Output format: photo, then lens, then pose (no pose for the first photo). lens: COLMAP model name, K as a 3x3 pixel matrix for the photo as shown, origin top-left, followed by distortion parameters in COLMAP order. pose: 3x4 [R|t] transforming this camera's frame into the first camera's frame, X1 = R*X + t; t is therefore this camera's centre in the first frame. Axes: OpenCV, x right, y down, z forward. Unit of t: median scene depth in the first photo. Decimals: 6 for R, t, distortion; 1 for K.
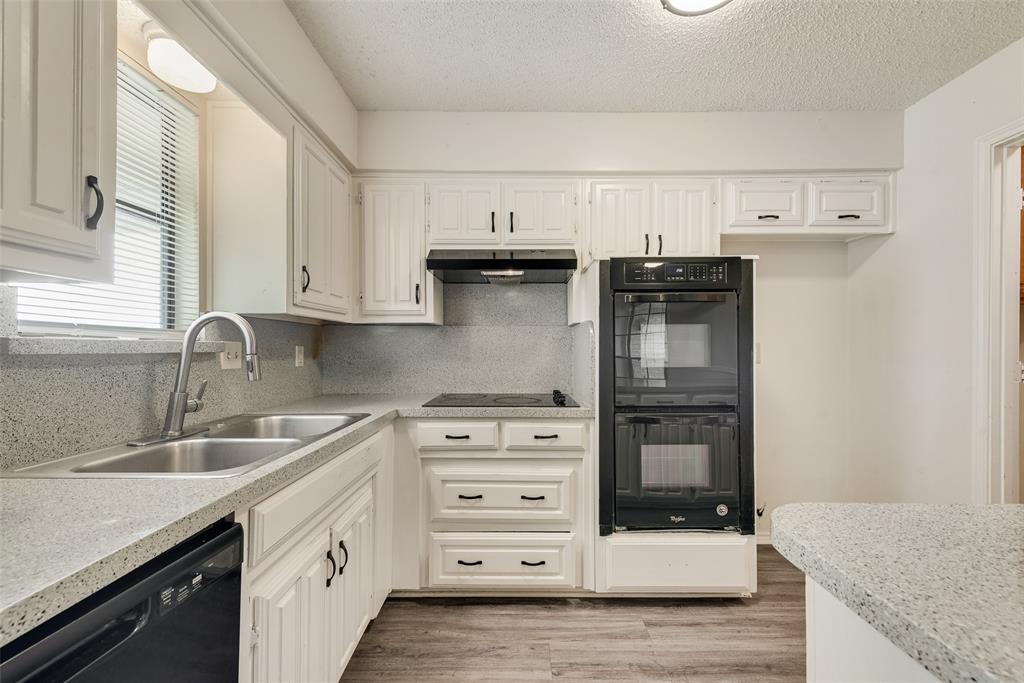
lens RADIAL K [[401.6, 0, 509.0], [0, 401.6, 344.8], [0, 0, 1]] dist [0.009629, -0.000773]
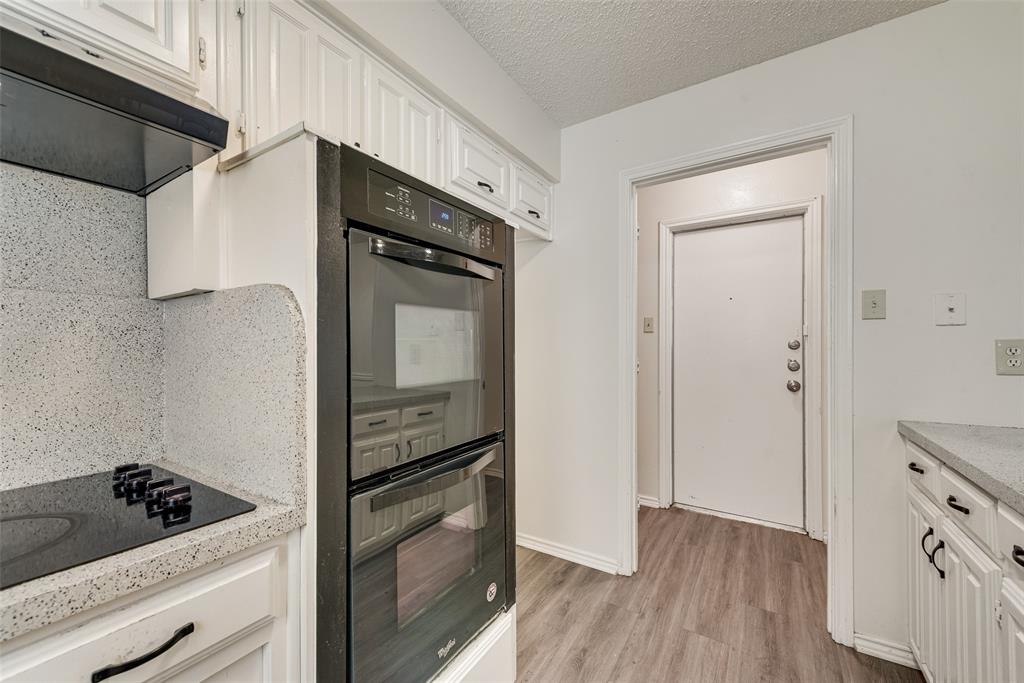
lens RADIAL K [[401.6, 0, 509.0], [0, 401.6, 344.8], [0, 0, 1]] dist [0.009629, -0.000773]
pose [[0.518567, 0.000212, 0.855037, -0.025020], [0.002507, 0.999995, -0.001768, 0.002227], [-0.855034, 0.003060, 0.518564, 0.609905]]
